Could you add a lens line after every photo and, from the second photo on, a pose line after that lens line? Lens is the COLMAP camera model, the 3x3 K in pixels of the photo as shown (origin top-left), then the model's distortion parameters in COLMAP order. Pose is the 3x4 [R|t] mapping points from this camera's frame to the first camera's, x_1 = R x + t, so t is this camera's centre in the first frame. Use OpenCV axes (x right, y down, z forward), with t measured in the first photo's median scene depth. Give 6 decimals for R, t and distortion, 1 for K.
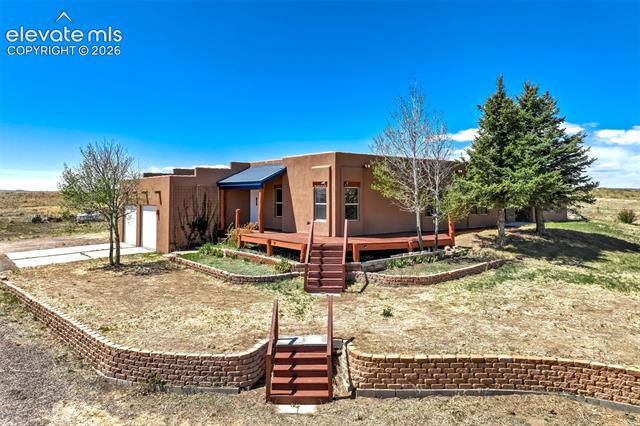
lens RADIAL K [[446.8, 0, 314.3], [0, 446.8, 191.0], [0, 0, 1]] dist [0.004250, 0.004528]
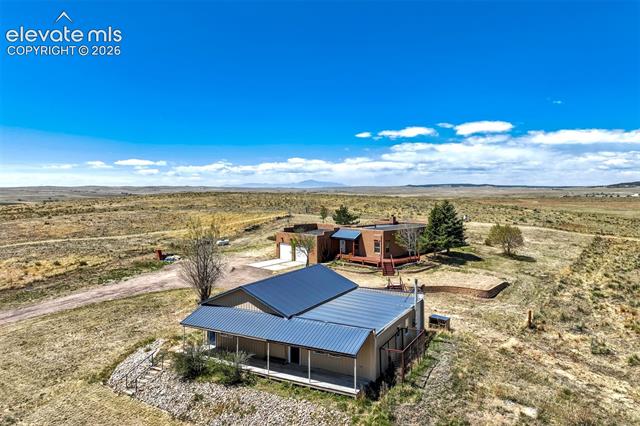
lens RADIAL K [[446.8, 0, 319.4], [0, 446.8, 213.9], [0, 0, 1]] dist [0.004250, 0.004528]
pose [[0.991011, -0.003601, 0.133735, -0.781697], [-0.004178, 0.998317, 0.057841, -0.372505], [-0.133718, -0.057880, 0.989328, -1.921269]]
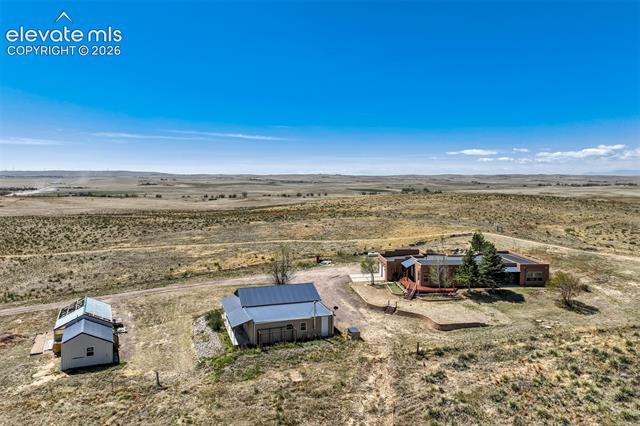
lens RADIAL K [[446.8, 0, 322.8], [0, 446.8, 213.3], [0, 0, 1]] dist [0.004250, 0.004528]
pose [[0.817127, 0.050696, -0.574224, 1.537777], [-0.000893, 0.996236, 0.086683, -0.859787], [0.576457, -0.070318, 0.814096, -2.619034]]
